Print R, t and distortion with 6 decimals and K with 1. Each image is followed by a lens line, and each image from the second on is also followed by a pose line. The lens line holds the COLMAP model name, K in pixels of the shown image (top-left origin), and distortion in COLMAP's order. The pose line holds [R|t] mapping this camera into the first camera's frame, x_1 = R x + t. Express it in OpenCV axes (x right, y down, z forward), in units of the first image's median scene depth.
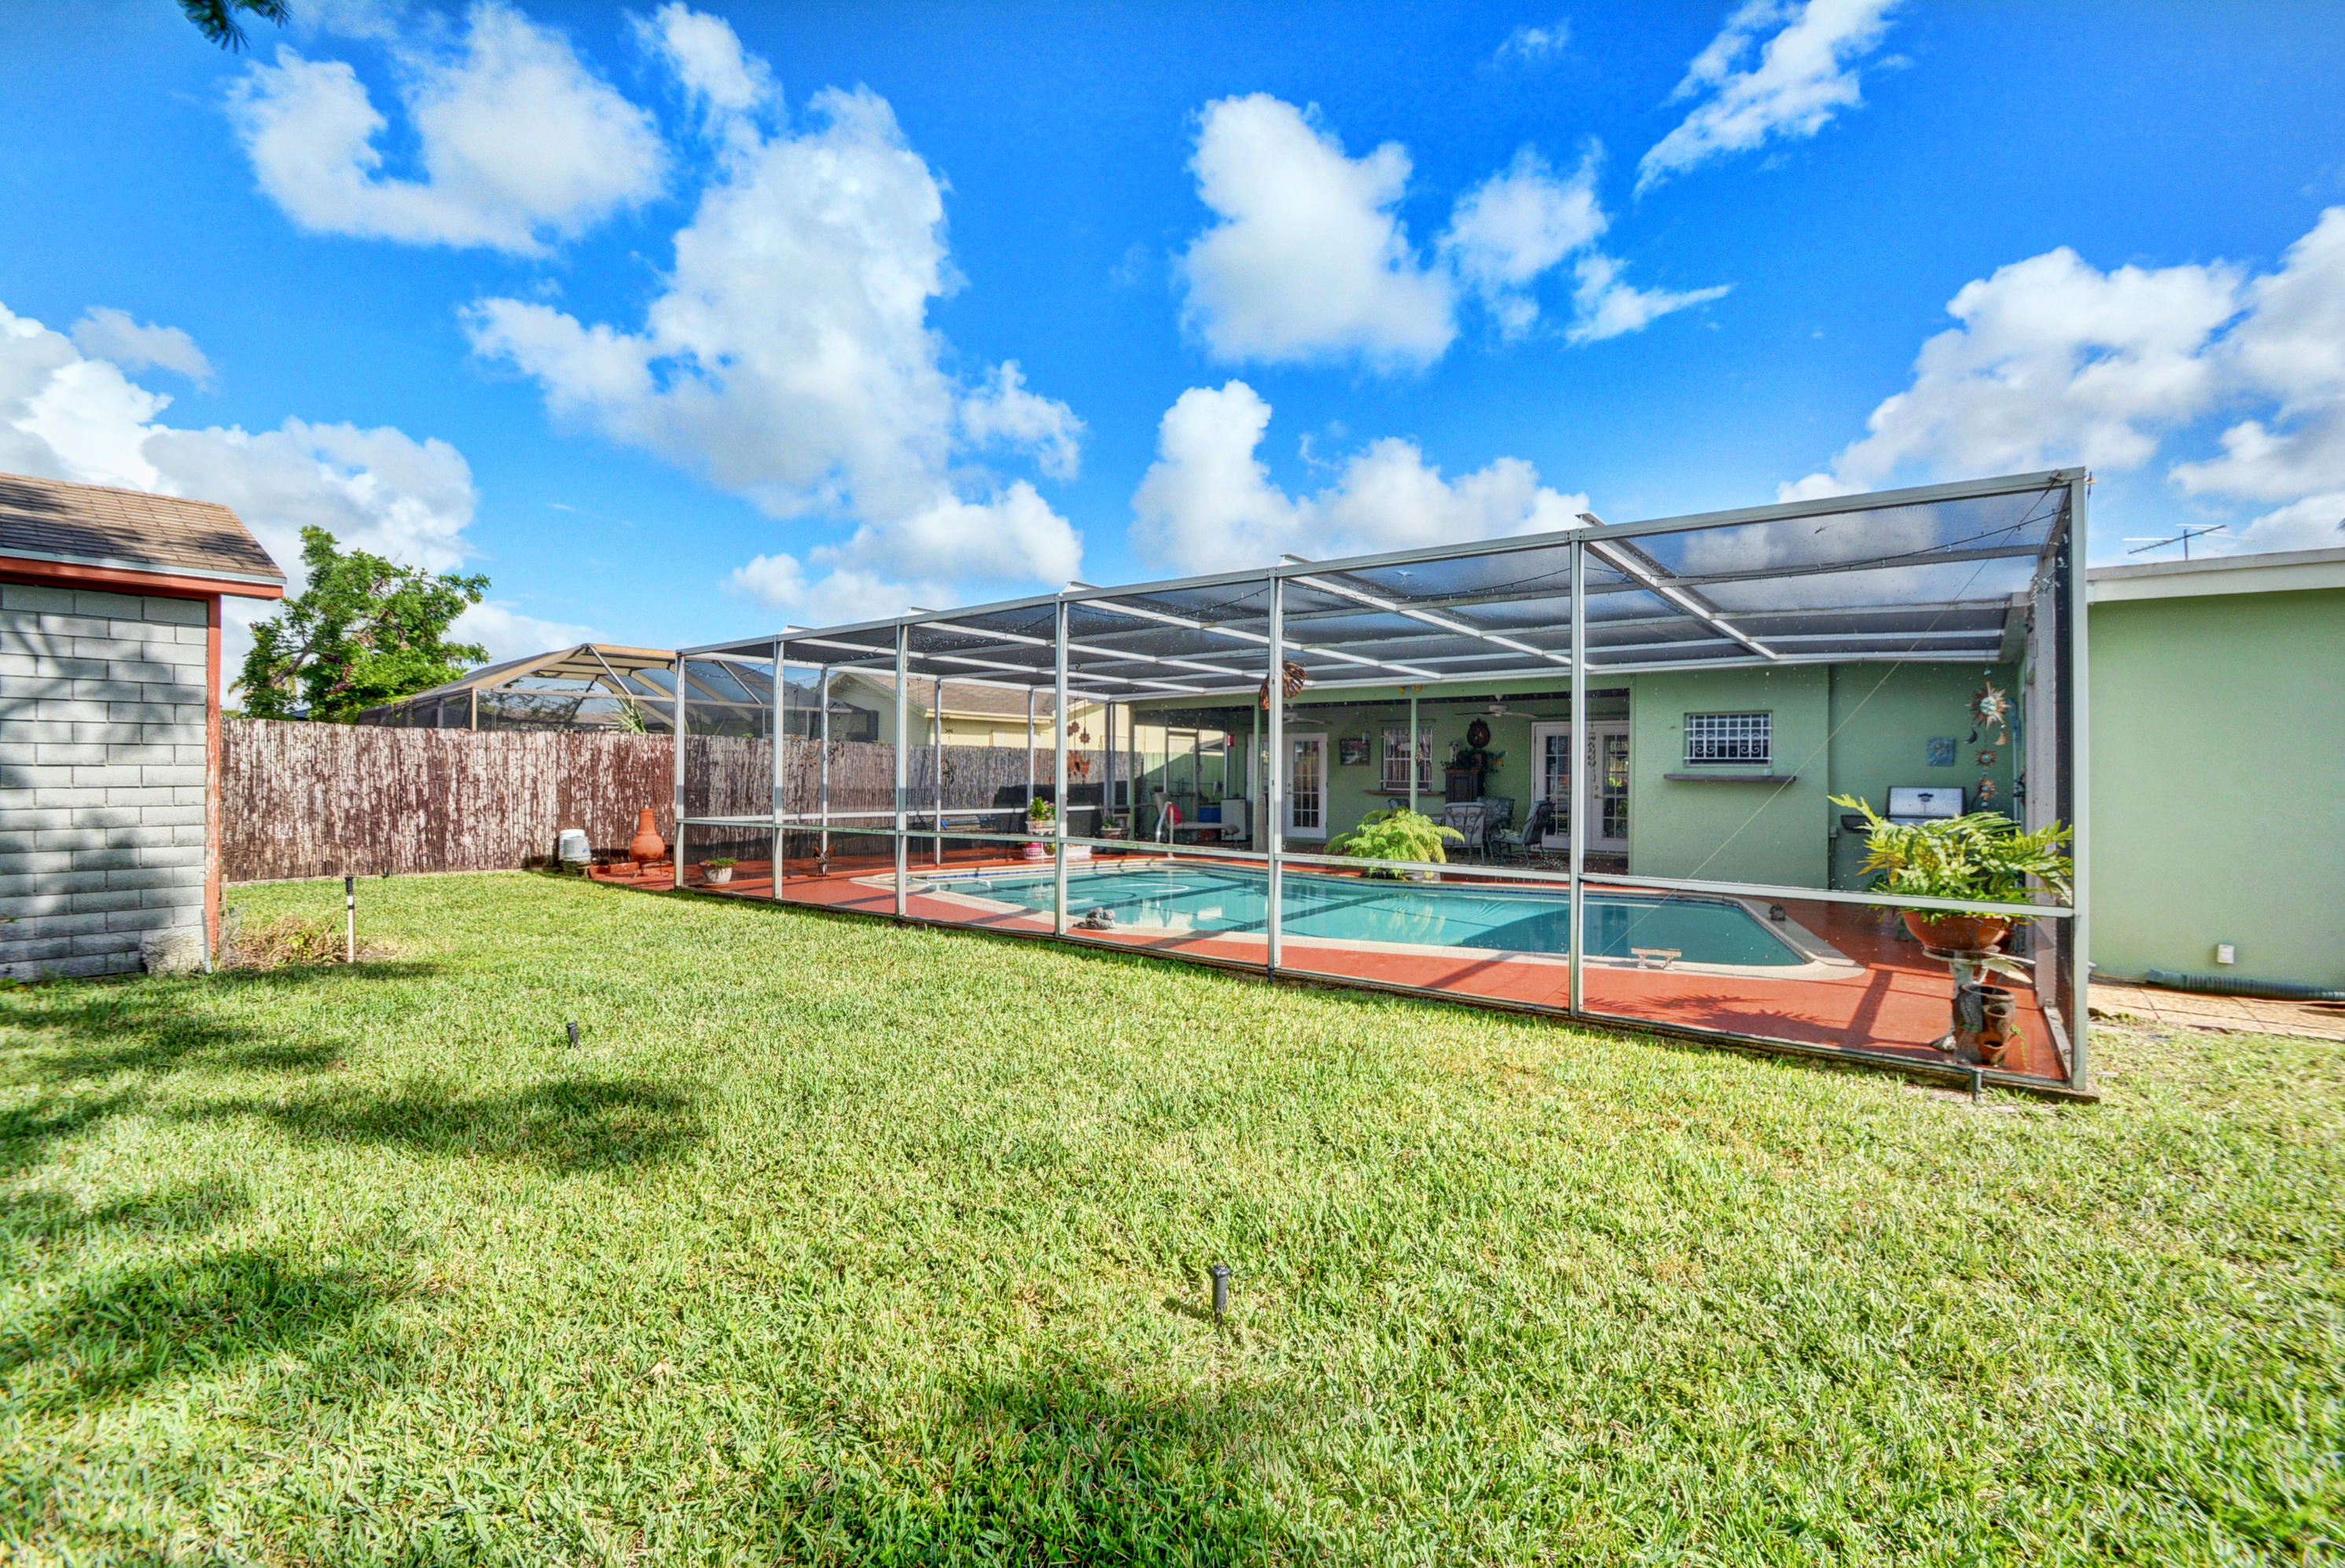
lens RADIAL K [[1036.9, 0, 1192.0], [0, 1036.9, 768.1], [0, 0, 1]] dist [0.006742, -0.012345]
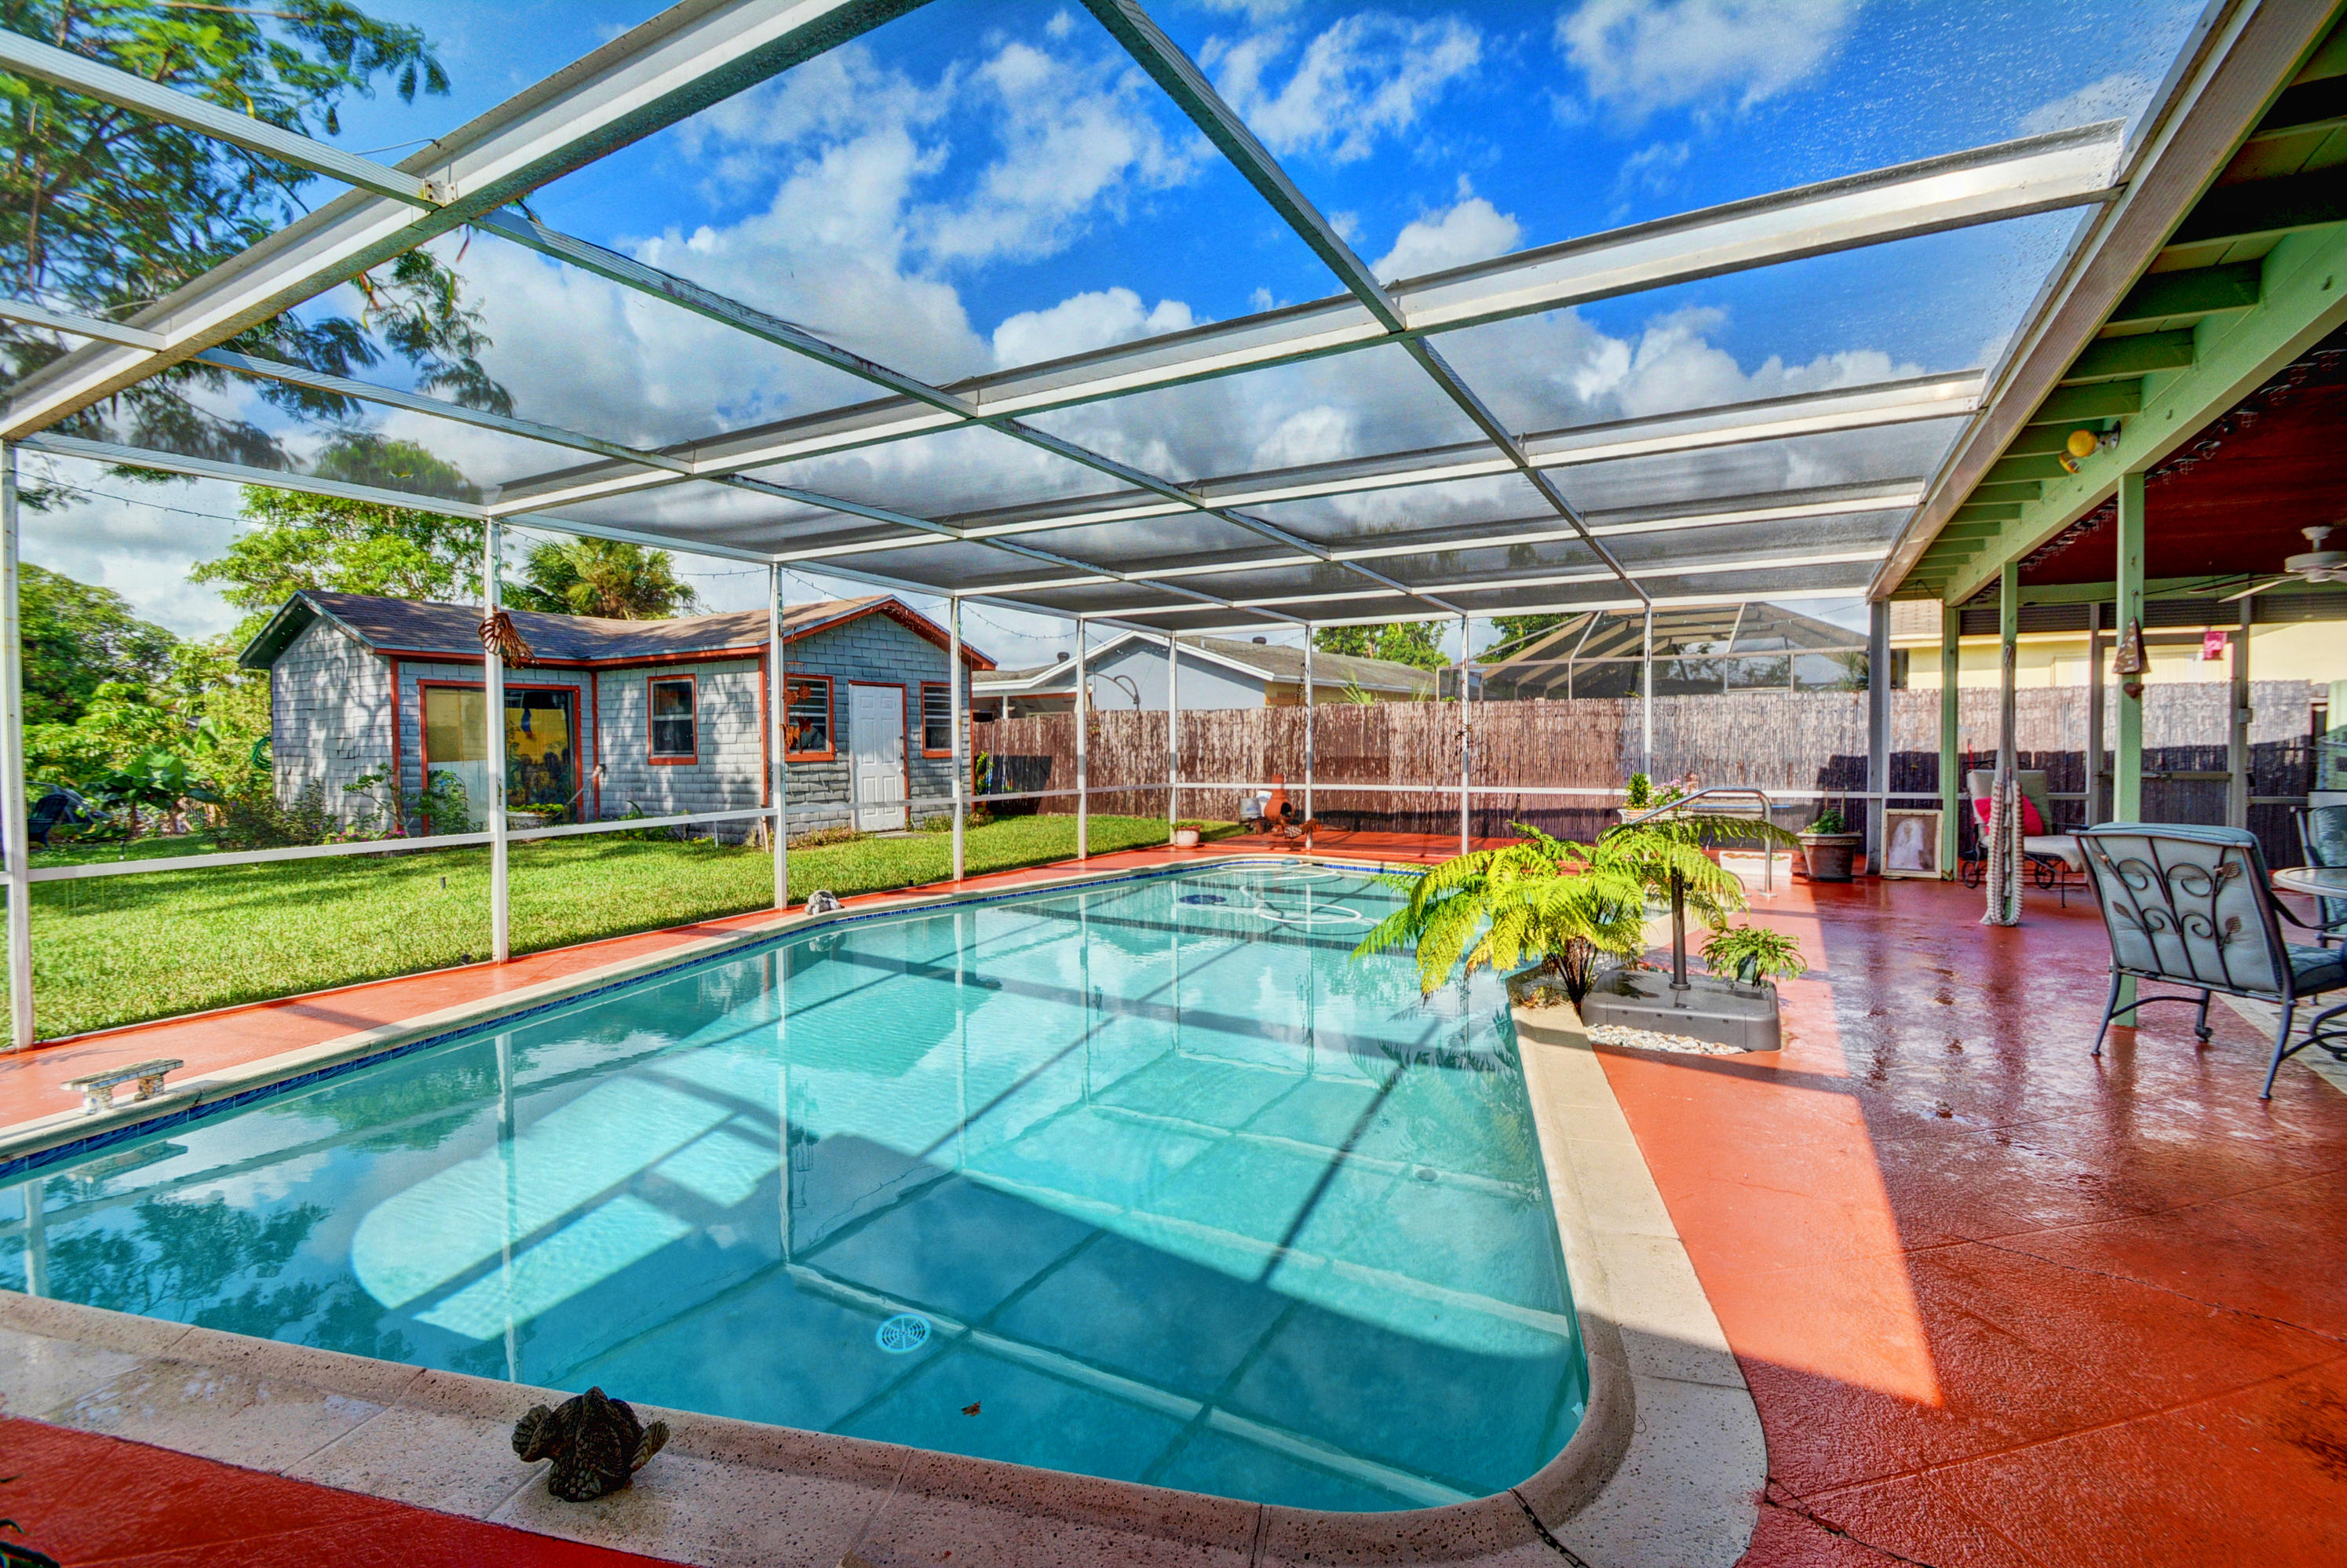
lens RADIAL K [[1037.8, 0, 1193.0], [0, 1037.8, 768.1], [0, 0, 1]] dist [0.006742, -0.012345]
pose [[0.133965, 0.016545, -0.990848, 0.545163], [0.015706, 0.999700, 0.018816, 0.010698], [0.990862, -0.018083, 0.133665, 0.778576]]
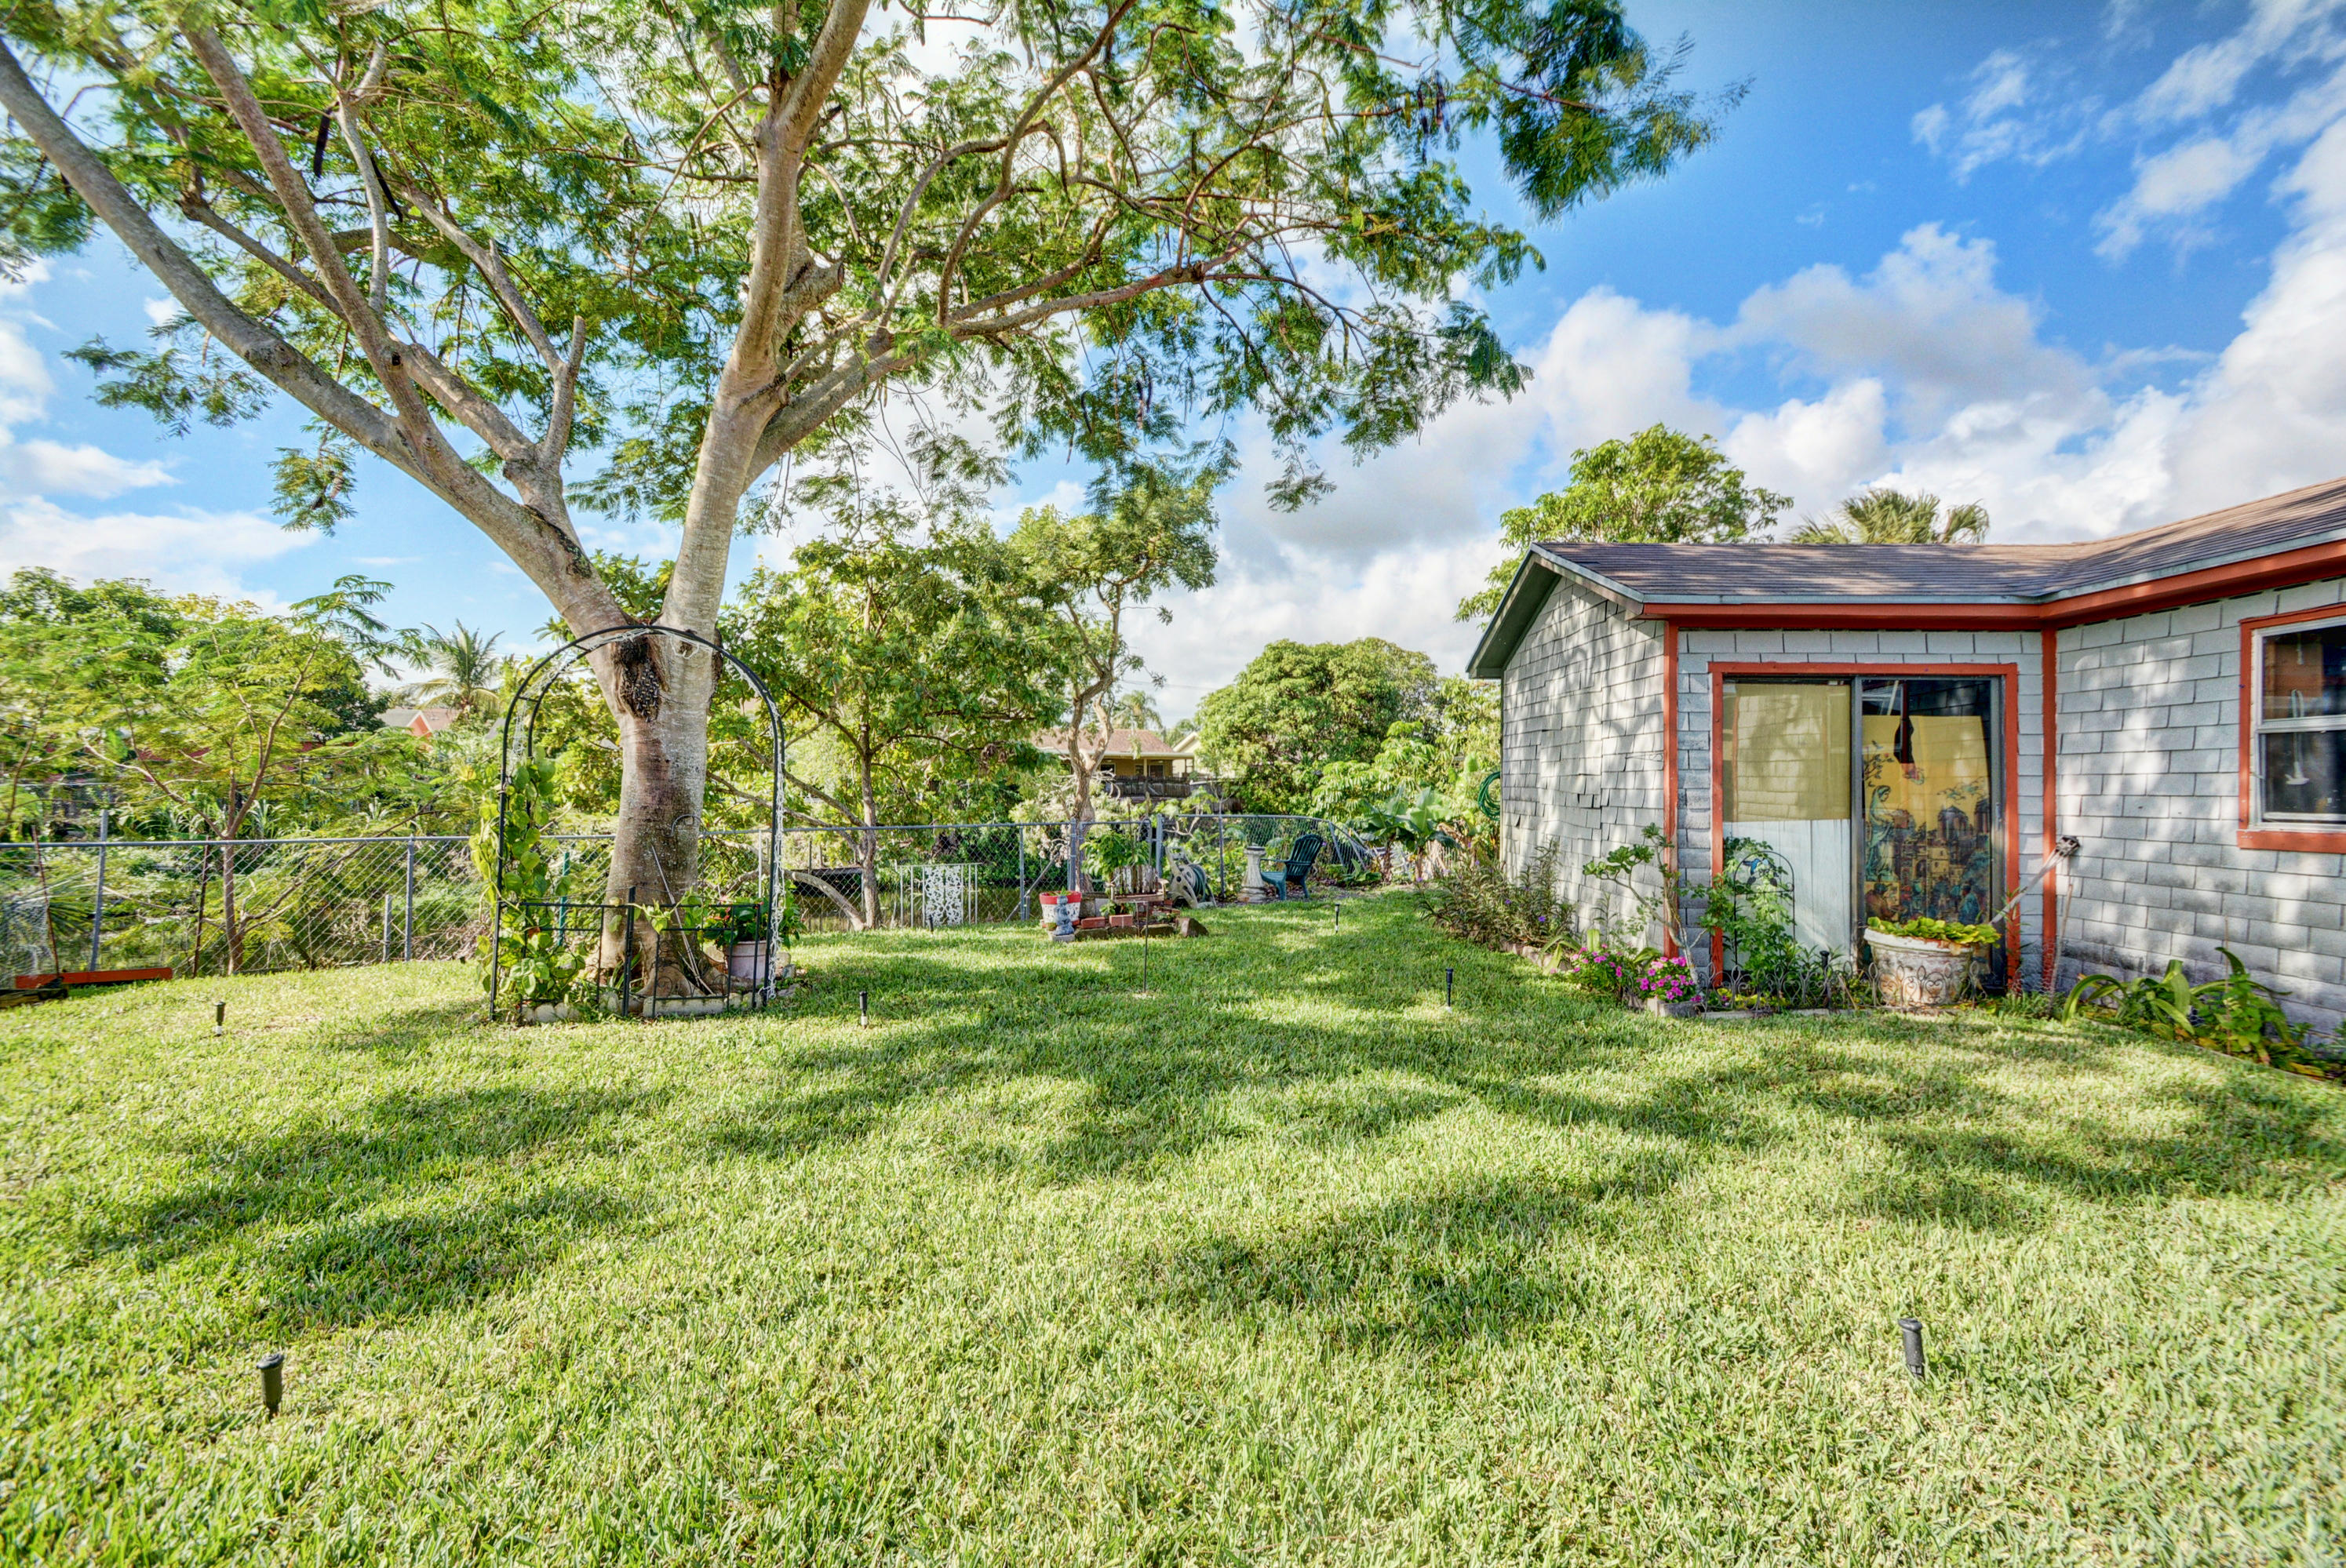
lens RADIAL K [[1031.6, 0, 1189.4], [0, 1031.6, 779.3], [0, 0, 1]] dist [0.005614, -0.010496]
pose [[-0.791251, -0.014161, -0.611327, -0.011974], [-0.008068, 0.999887, -0.012720, -0.000492], [0.611438, -0.005132, -0.791276, 0.431114]]
